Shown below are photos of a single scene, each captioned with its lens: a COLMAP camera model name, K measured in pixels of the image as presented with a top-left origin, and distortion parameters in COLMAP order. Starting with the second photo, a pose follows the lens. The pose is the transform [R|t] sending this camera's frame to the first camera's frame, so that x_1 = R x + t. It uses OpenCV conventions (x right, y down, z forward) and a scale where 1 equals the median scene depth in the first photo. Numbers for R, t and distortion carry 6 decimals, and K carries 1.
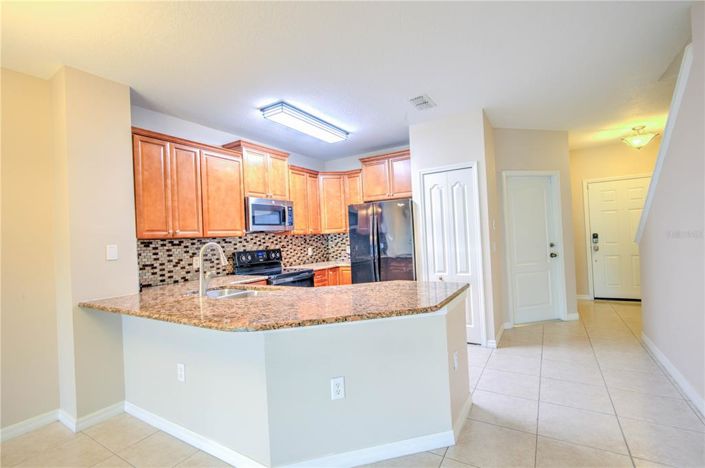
lens RADIAL K [[322.0, 0, 359.3], [0, 322.0, 233.5], [0, 0, 1]] dist [0.002057, -0.002535]
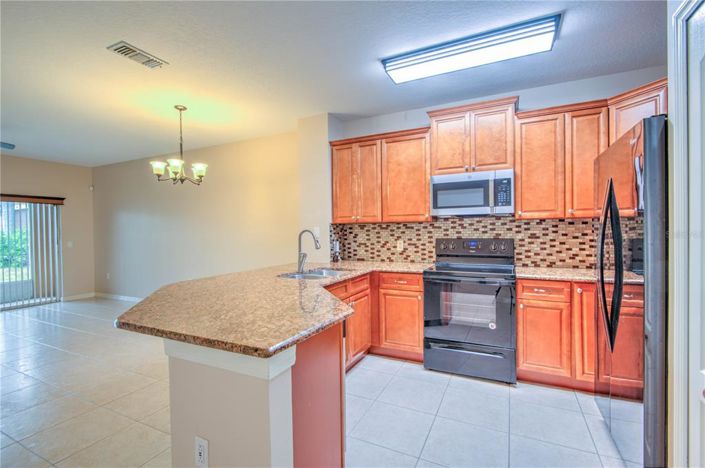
lens RADIAL K [[322.0, 0, 354.1], [0, 322.0, 230.9], [0, 0, 1]] dist [0.002057, -0.002535]
pose [[0.079386, 0.052759, -0.995447, 0.492075], [0.020507, 0.998301, 0.054546, -0.017811], [0.996633, -0.024744, 0.078169, 0.705727]]
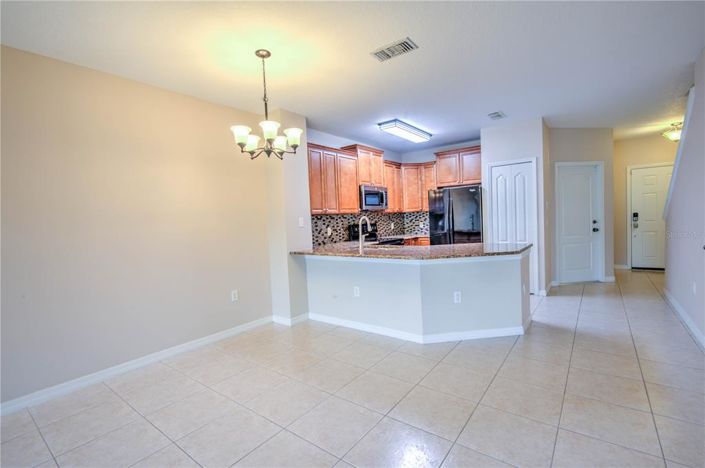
lens RADIAL K [[322.0, 0, 358.1], [0, 322.0, 234.1], [0, 0, 1]] dist [0.002057, -0.002535]
pose [[0.994367, 0.009507, -0.105568, -0.206735], [-0.002884, 0.998027, 0.062712, 0.009525], [0.105956, -0.062054, 0.992433, -0.388369]]
